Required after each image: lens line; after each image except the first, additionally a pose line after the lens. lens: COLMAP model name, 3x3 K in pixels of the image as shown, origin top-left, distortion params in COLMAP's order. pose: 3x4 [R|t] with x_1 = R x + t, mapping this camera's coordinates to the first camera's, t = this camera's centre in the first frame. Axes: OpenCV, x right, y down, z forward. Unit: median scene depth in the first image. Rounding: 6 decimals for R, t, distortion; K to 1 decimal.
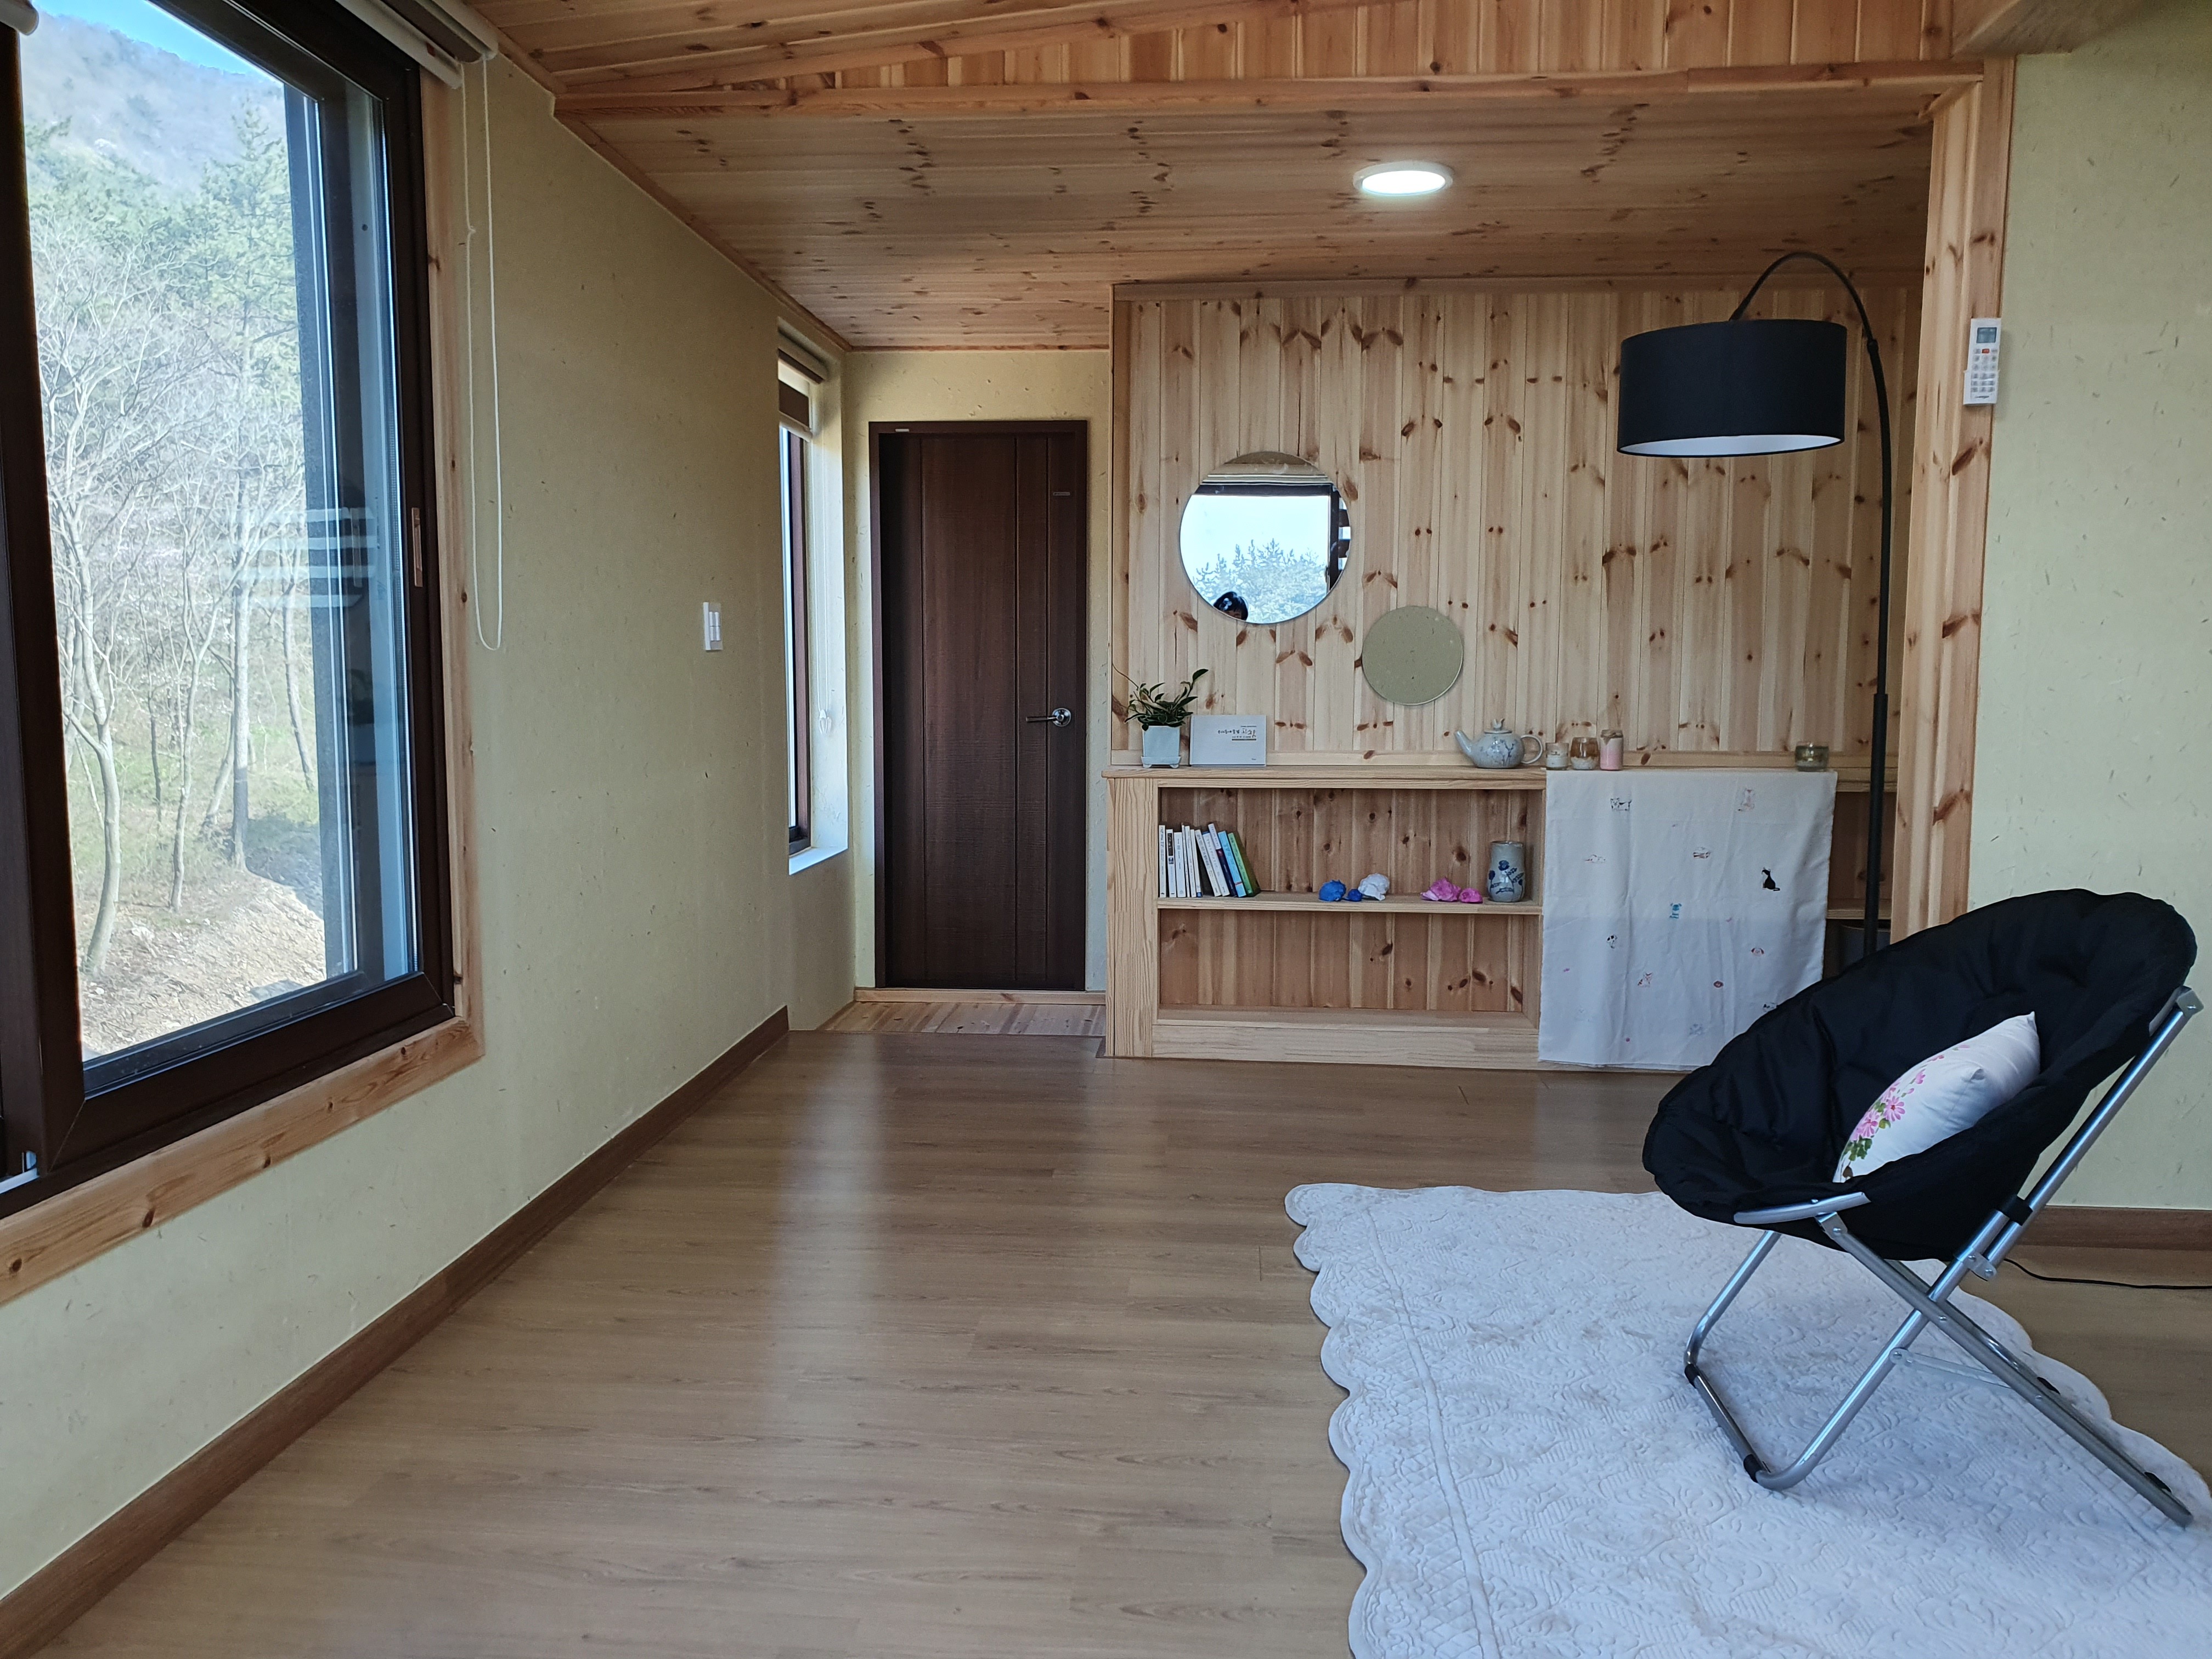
lens RADIAL K [[1715.6, 0, 1089.2], [0, 1715.6, 832.4], [0, 0, 1]] dist [0.023017, -0.008972]
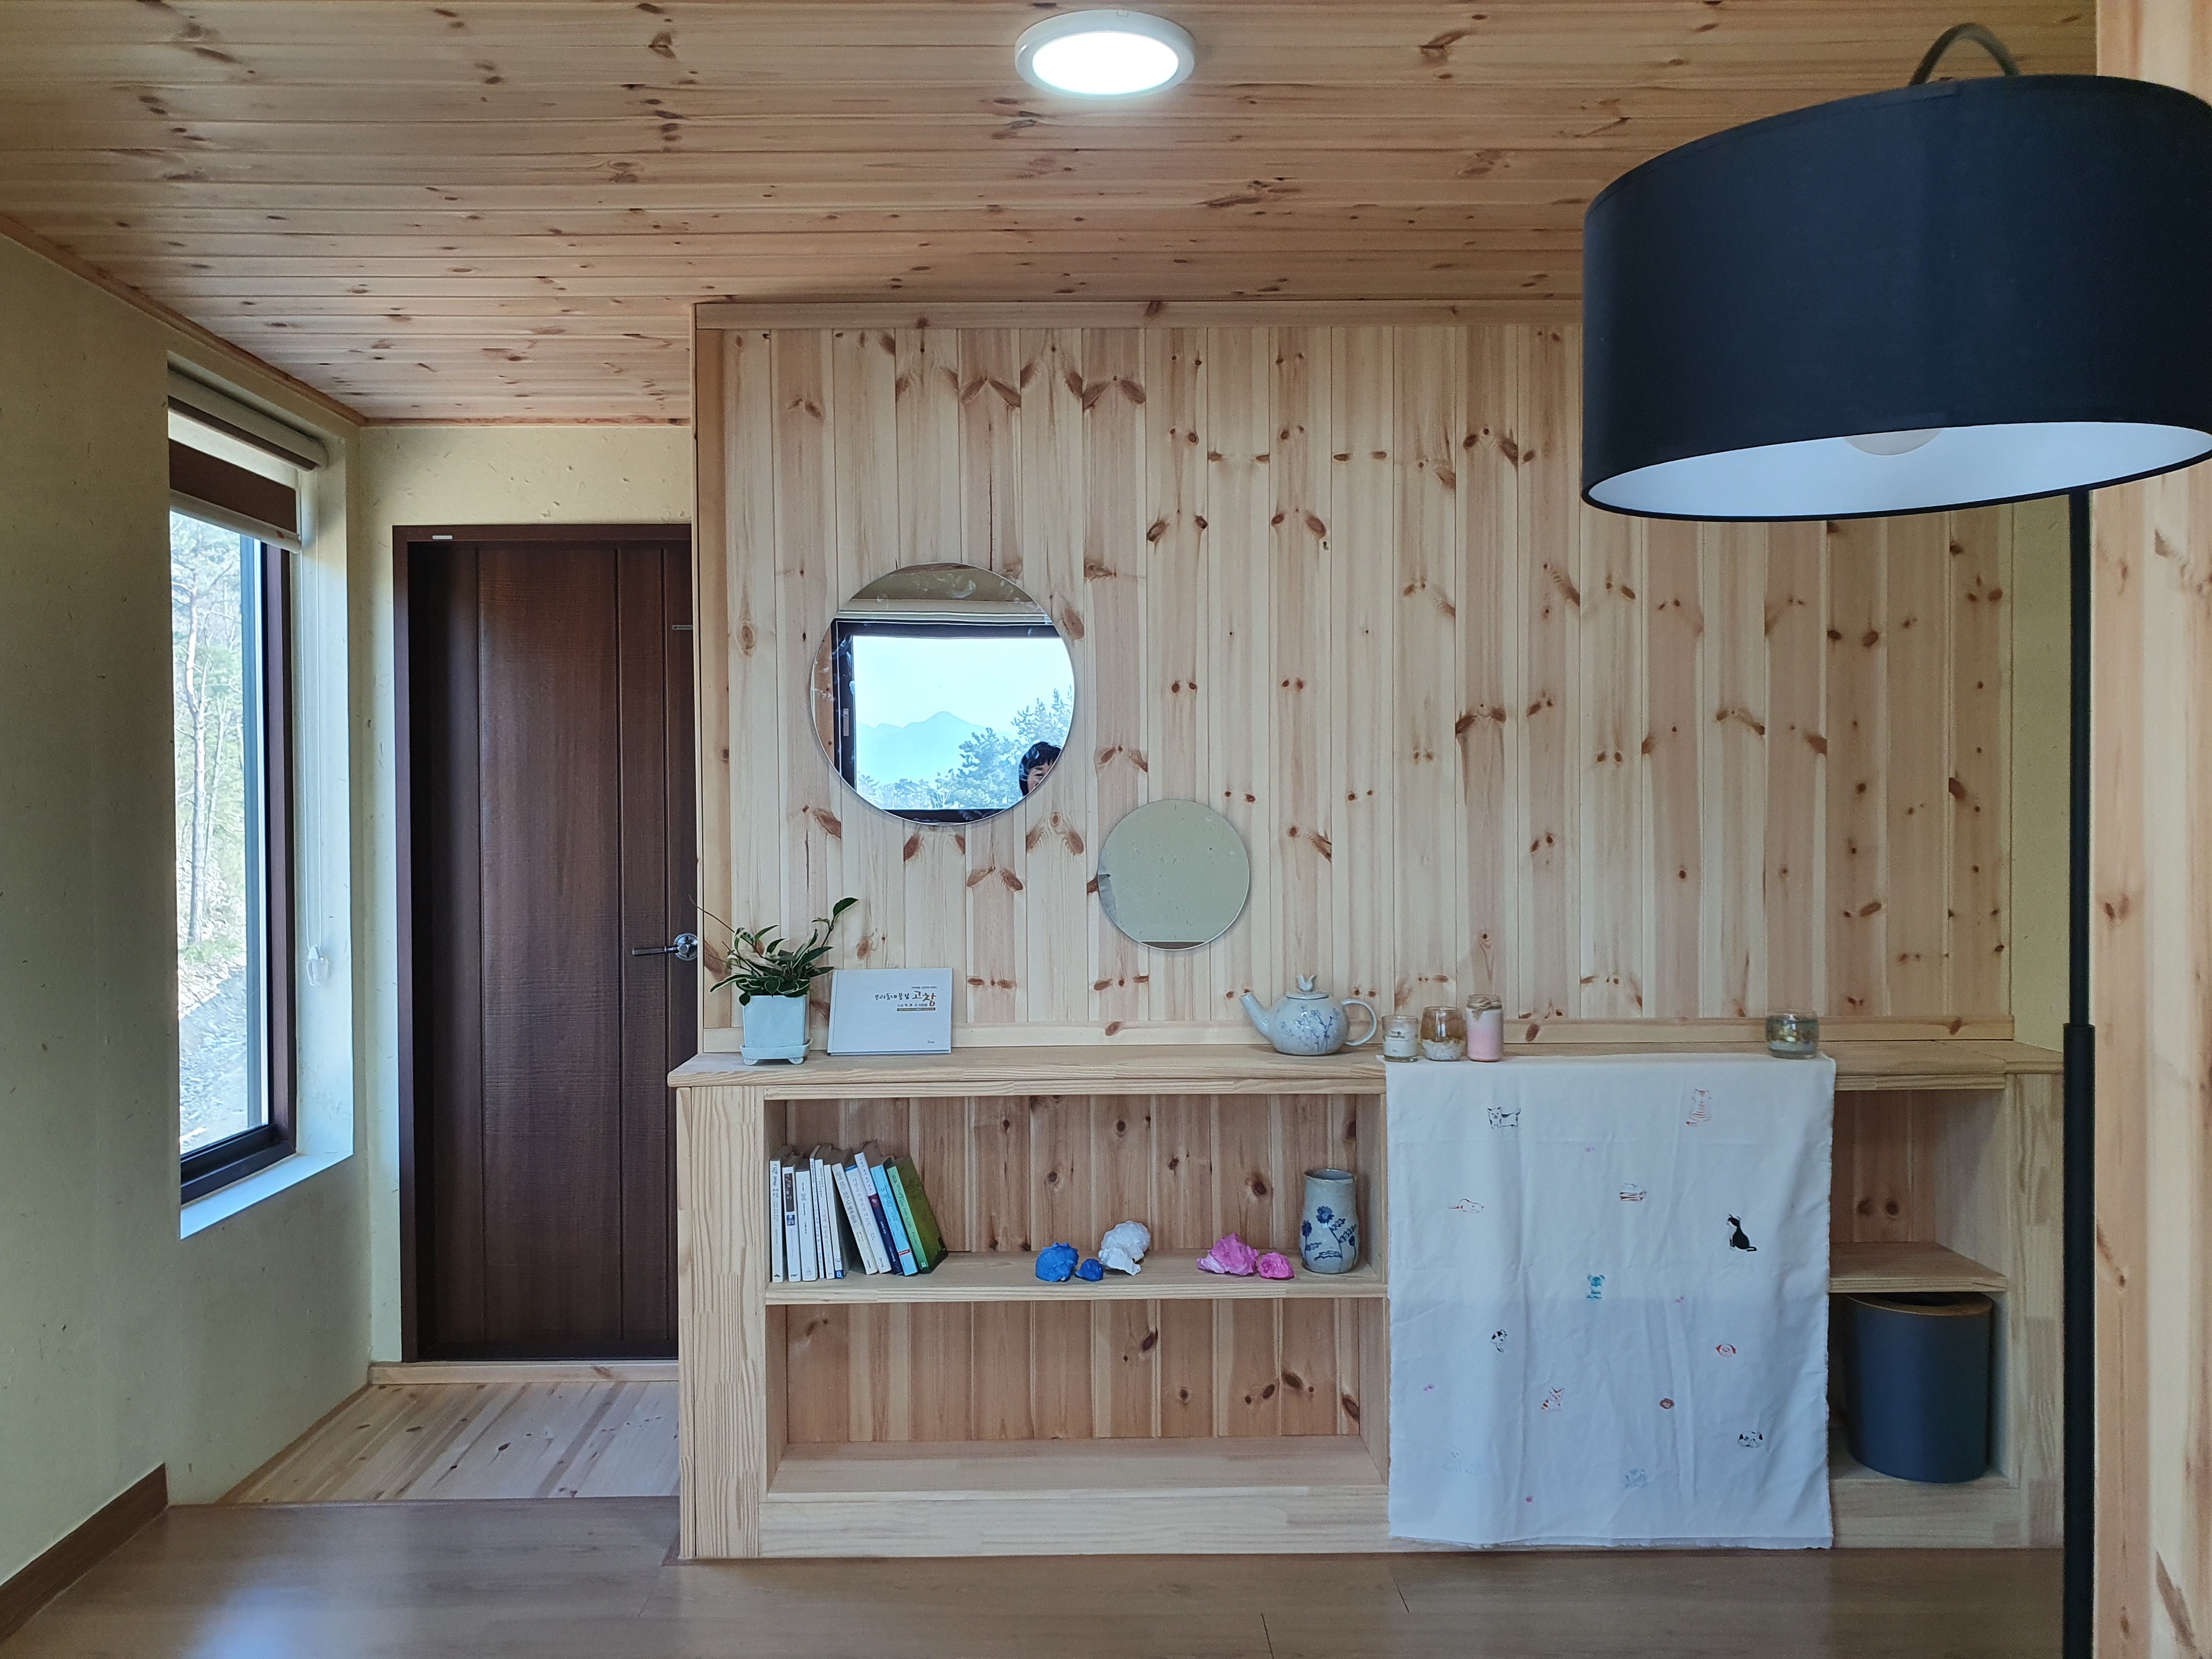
lens RADIAL K [[1715.6, 0, 1064.9], [0, 1715.6, 828.9], [0, 0, 1]] dist [0.023017, -0.008972]
pose [[0.995810, -0.010836, 0.090802, 0.093547], [0.018437, 0.996354, -0.083296, -0.070671], [-0.089568, 0.084621, 0.992379, 0.380594]]
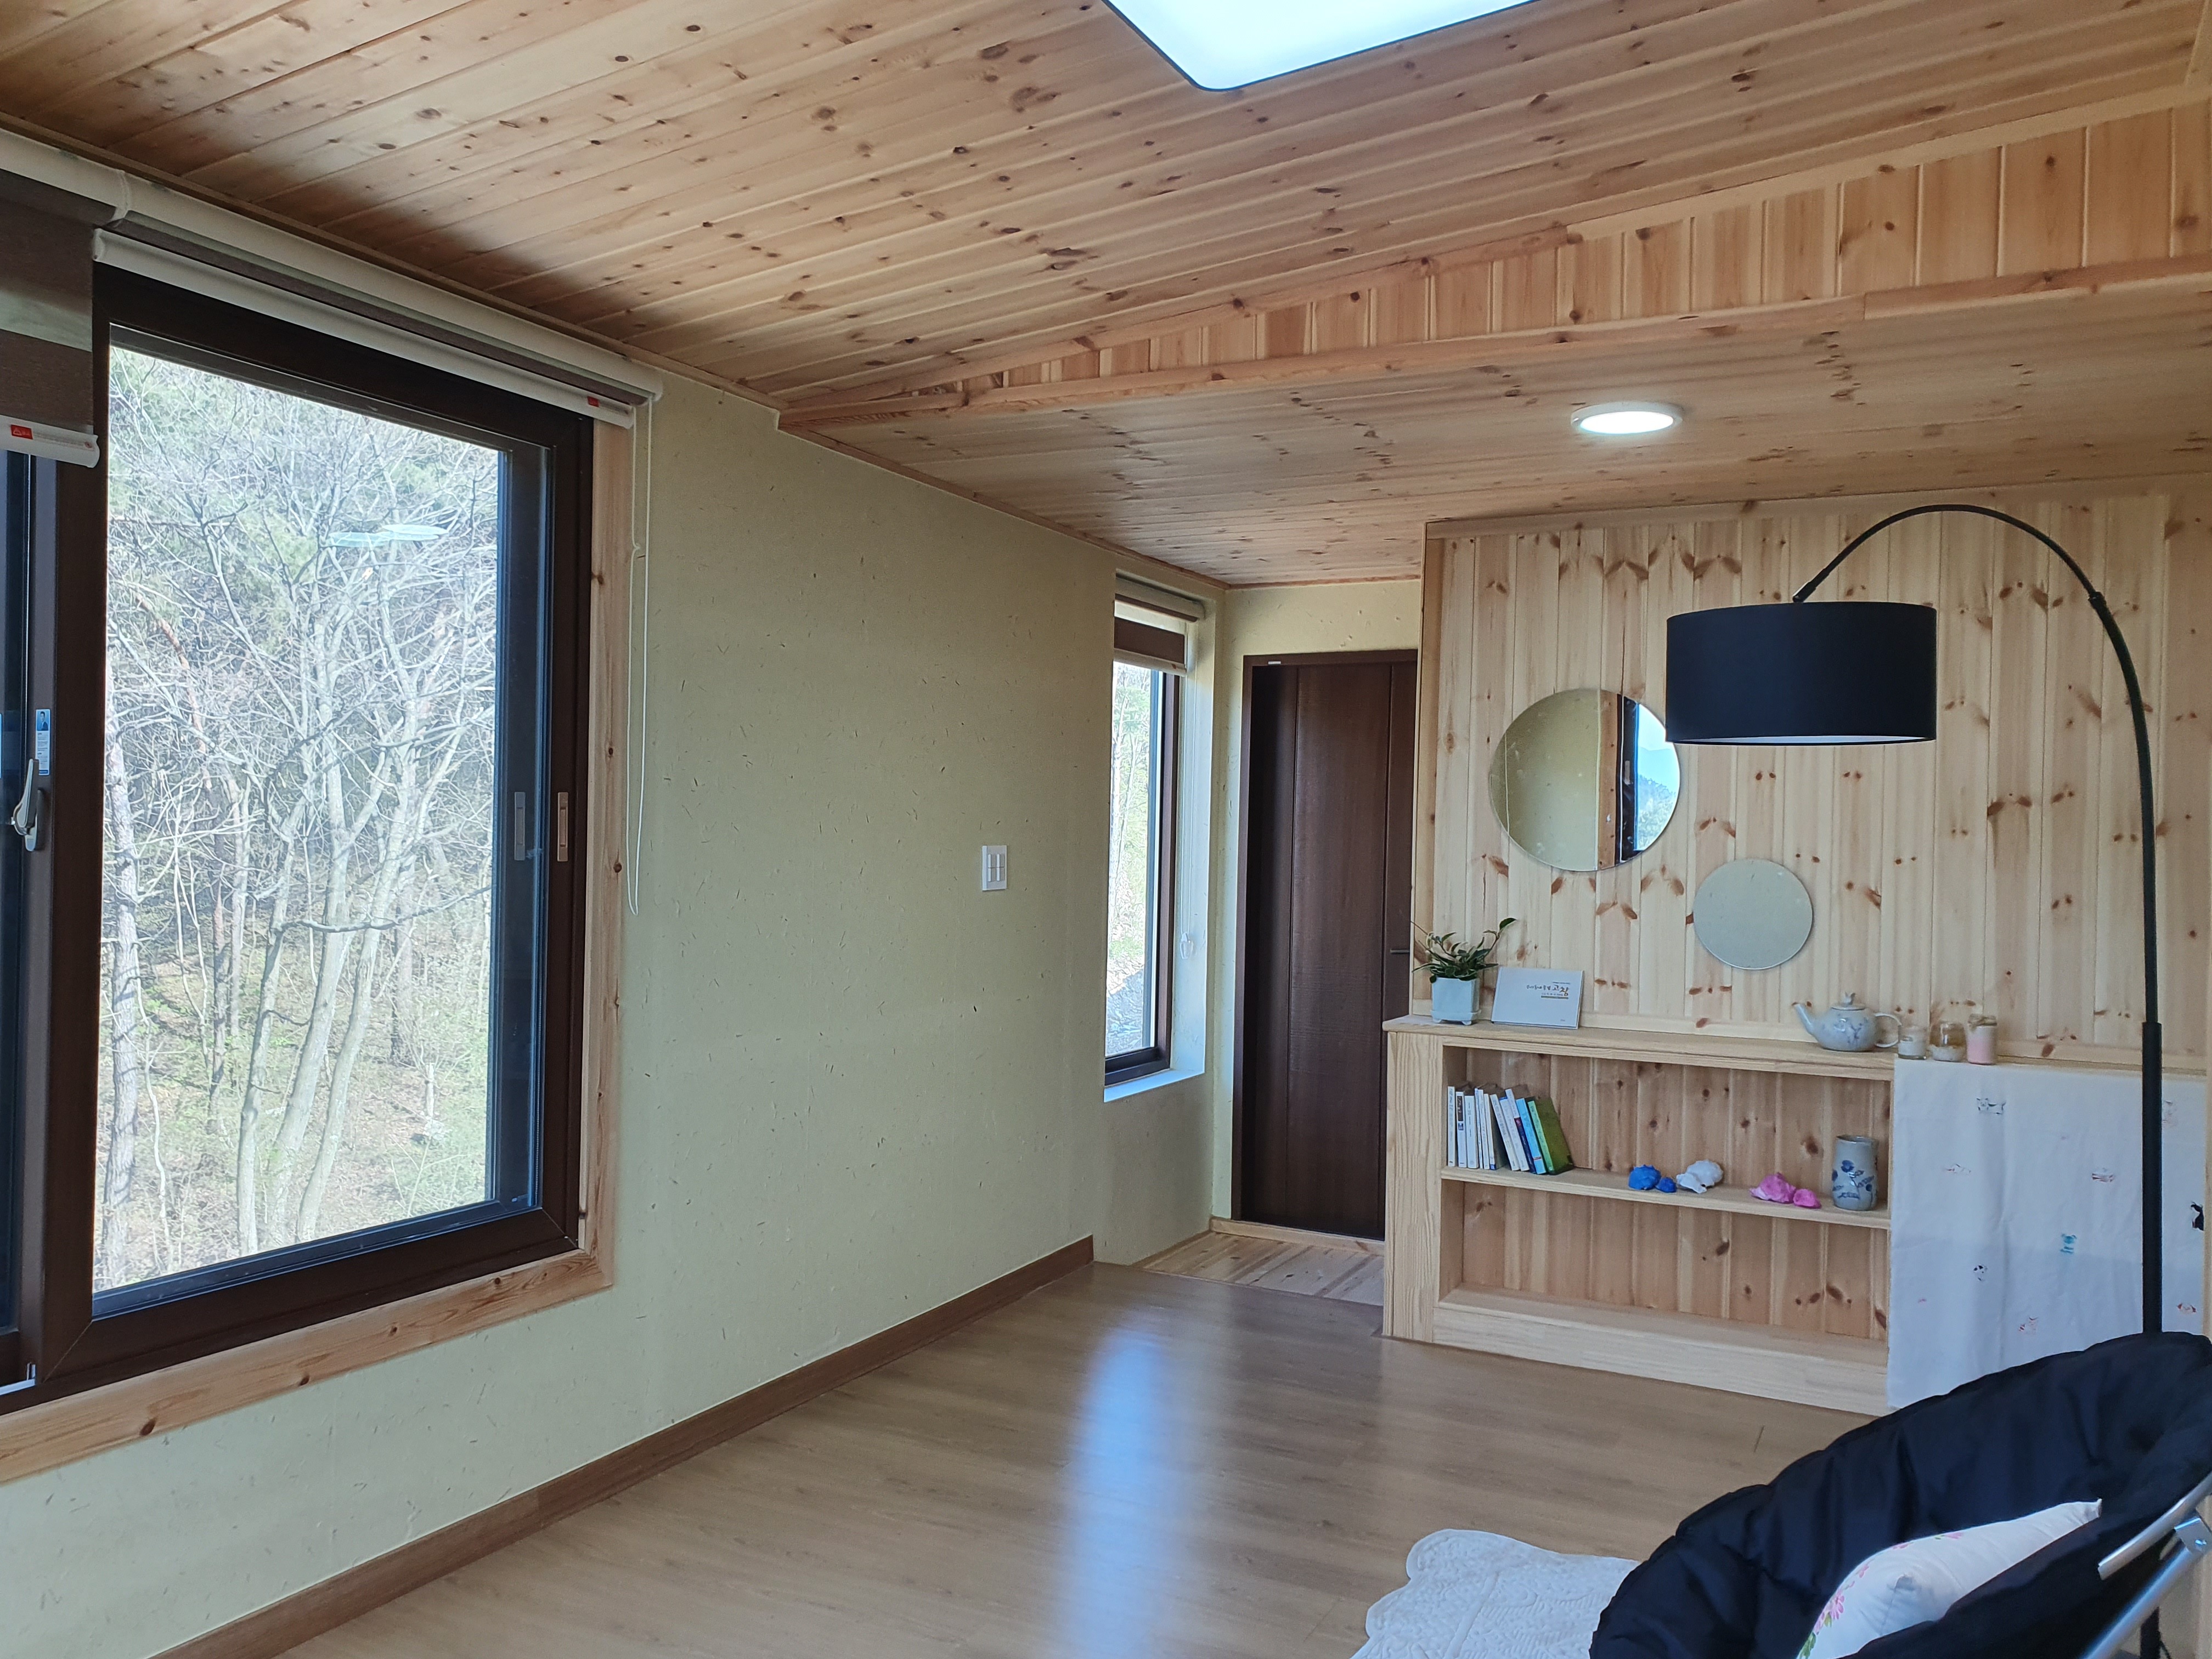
lens RADIAL K [[1715.6, 0, 1094.8], [0, 1715.6, 837.0], [0, 0, 1]] dist [0.023017, -0.008972]
pose [[0.926757, 0.020280, -0.375113, 0.214778], [-0.056824, 0.994620, -0.086618, -0.048537], [0.371338, 0.101589, 0.922923, 0.053785]]
